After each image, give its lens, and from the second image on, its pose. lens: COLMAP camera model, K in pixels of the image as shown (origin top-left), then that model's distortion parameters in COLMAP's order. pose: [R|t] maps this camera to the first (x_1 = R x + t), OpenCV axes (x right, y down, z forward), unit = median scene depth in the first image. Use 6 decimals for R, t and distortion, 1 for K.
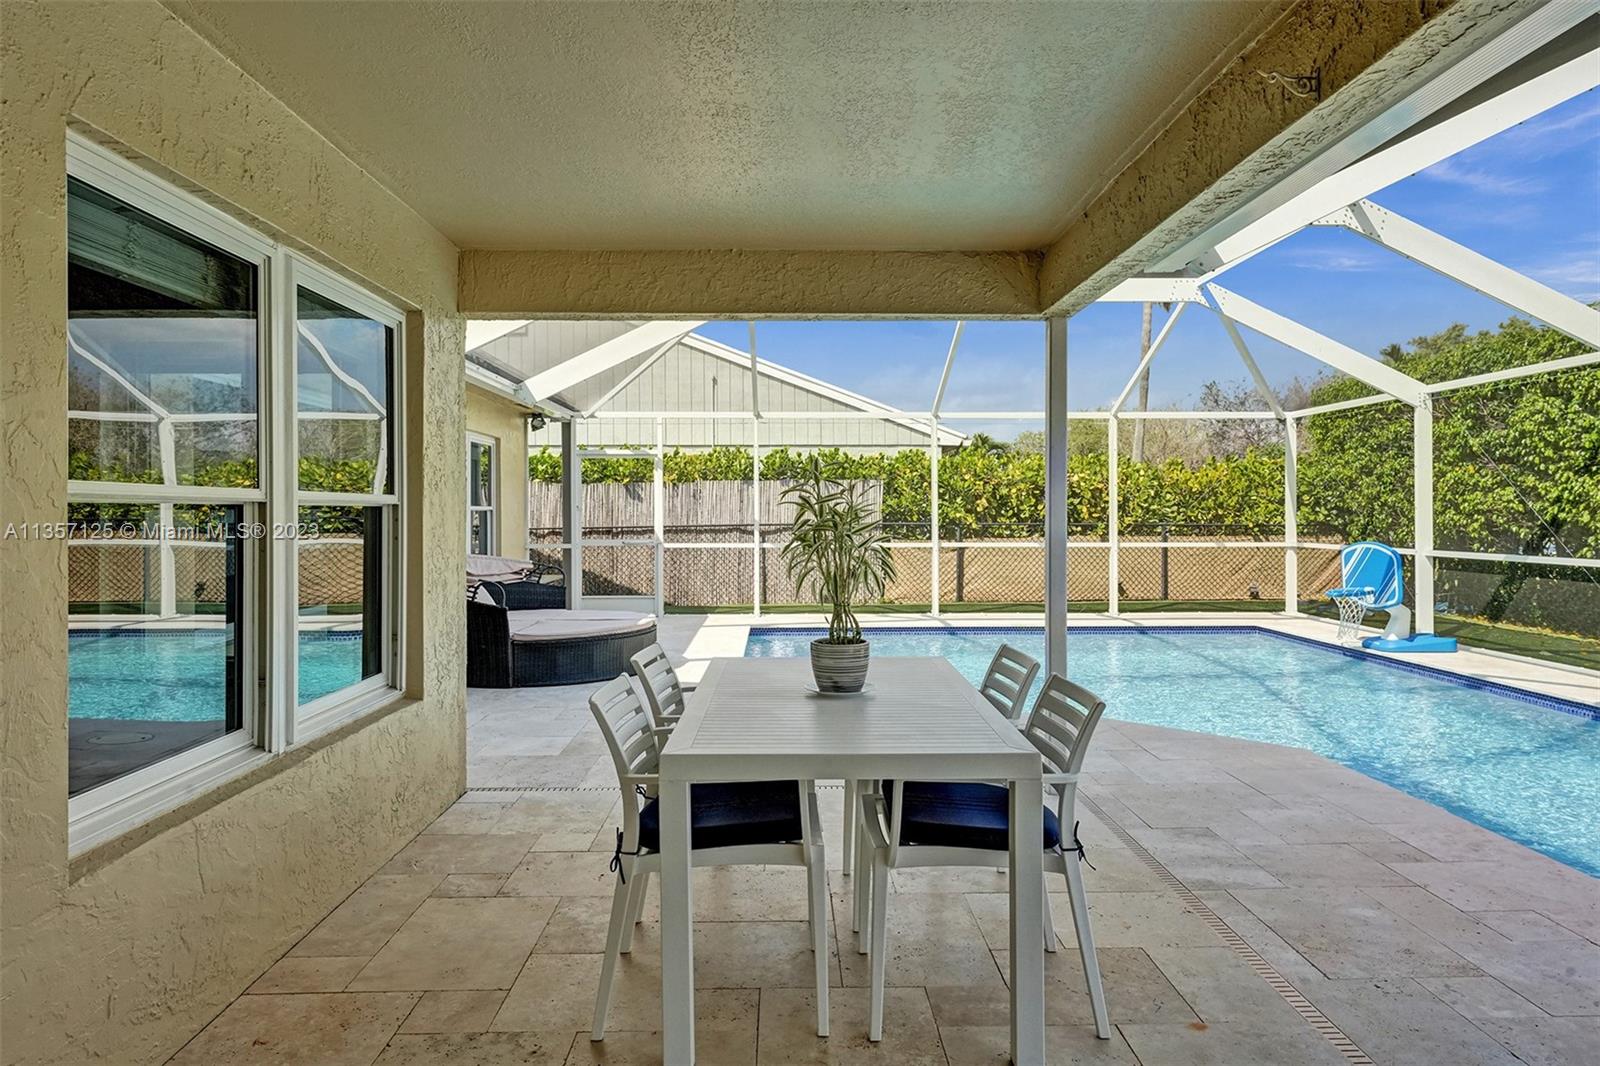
lens RADIAL K [[1026.7, 0, 789.0], [0, 1026.7, 497.7], [0, 0, 1]] dist [0.003992, -0.001245]
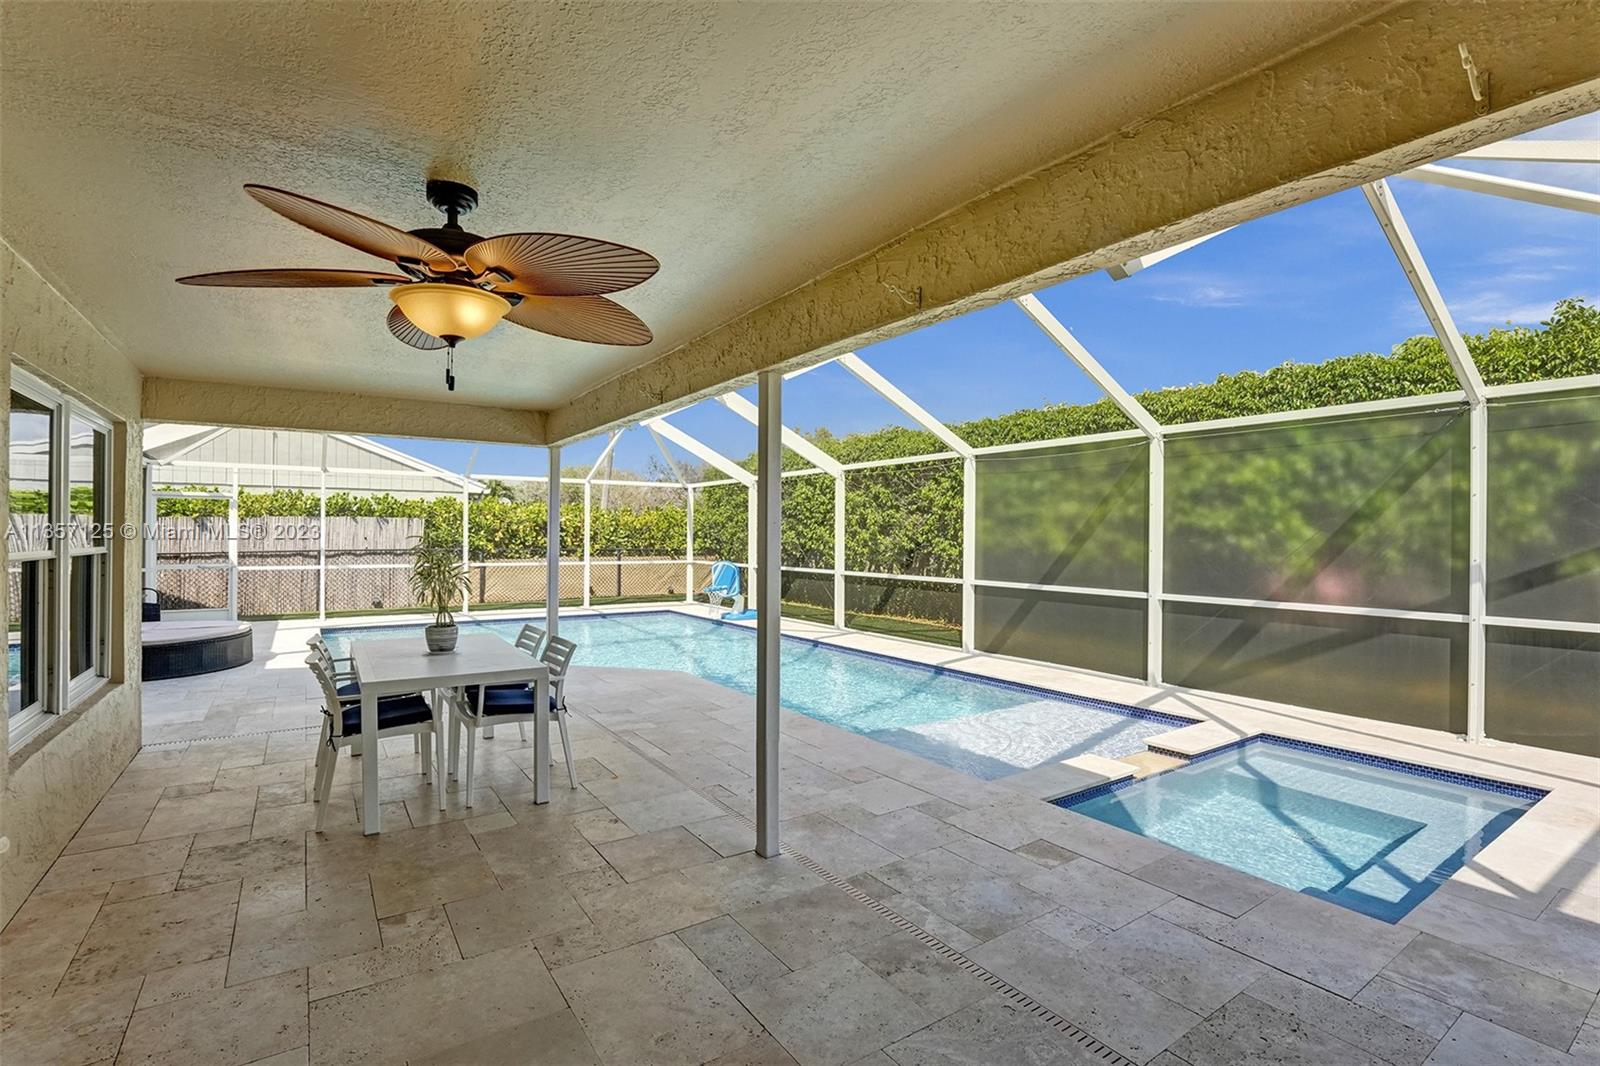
lens RADIAL K [[741.6, 0, 801.5], [0, 741.6, 538.7], [0, 0, 1]] dist [-0.025330, -0.000317]
pose [[0.833846, 0.004783, 0.551977, -0.048153], [-0.015616, 0.999767, 0.014926, -0.017741], [-0.551777, -0.021066, 0.833726, -0.167857]]
